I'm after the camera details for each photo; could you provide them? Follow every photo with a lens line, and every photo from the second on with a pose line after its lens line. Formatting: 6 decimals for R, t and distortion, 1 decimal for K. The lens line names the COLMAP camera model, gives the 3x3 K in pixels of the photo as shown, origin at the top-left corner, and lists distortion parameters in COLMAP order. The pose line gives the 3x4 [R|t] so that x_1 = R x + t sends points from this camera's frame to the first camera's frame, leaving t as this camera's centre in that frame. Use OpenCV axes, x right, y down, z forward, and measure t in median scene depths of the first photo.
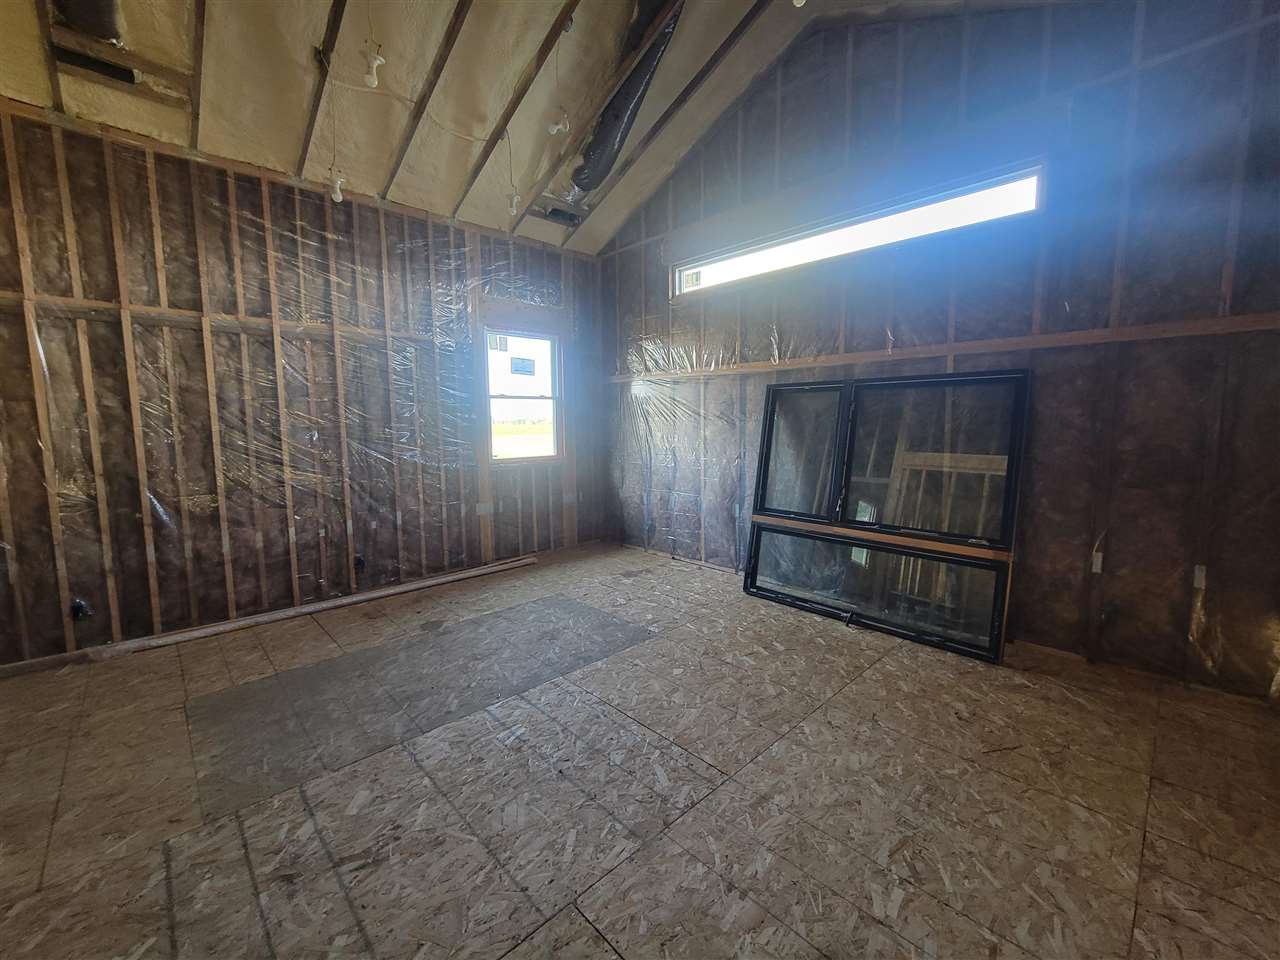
lens RADIAL K [[522.5, 0, 638.6], [0, 522.5, 470.4], [0, 0, 1]] dist [0.001545, 0.000188]
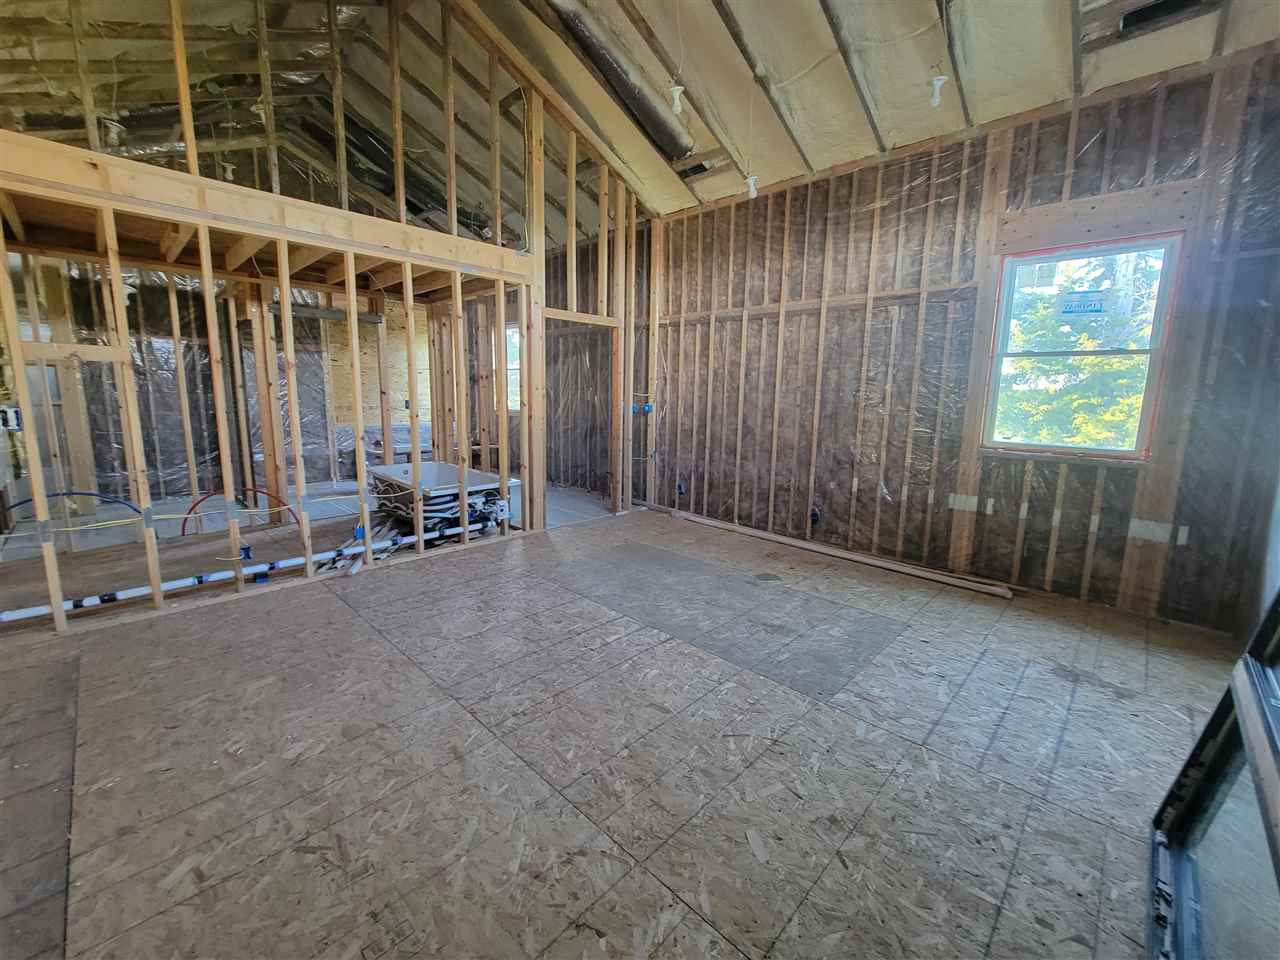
lens RADIAL K [[522.5, 0, 638.6], [0, 522.5, 470.4], [0, 0, 1]] dist [0.001545, 0.000188]
pose [[0.038084, 0.164392, -0.985660, 0.581340], [-0.117005, 0.980324, 0.158981, -0.053461], [0.992401, 0.109273, 0.056569, 0.621330]]
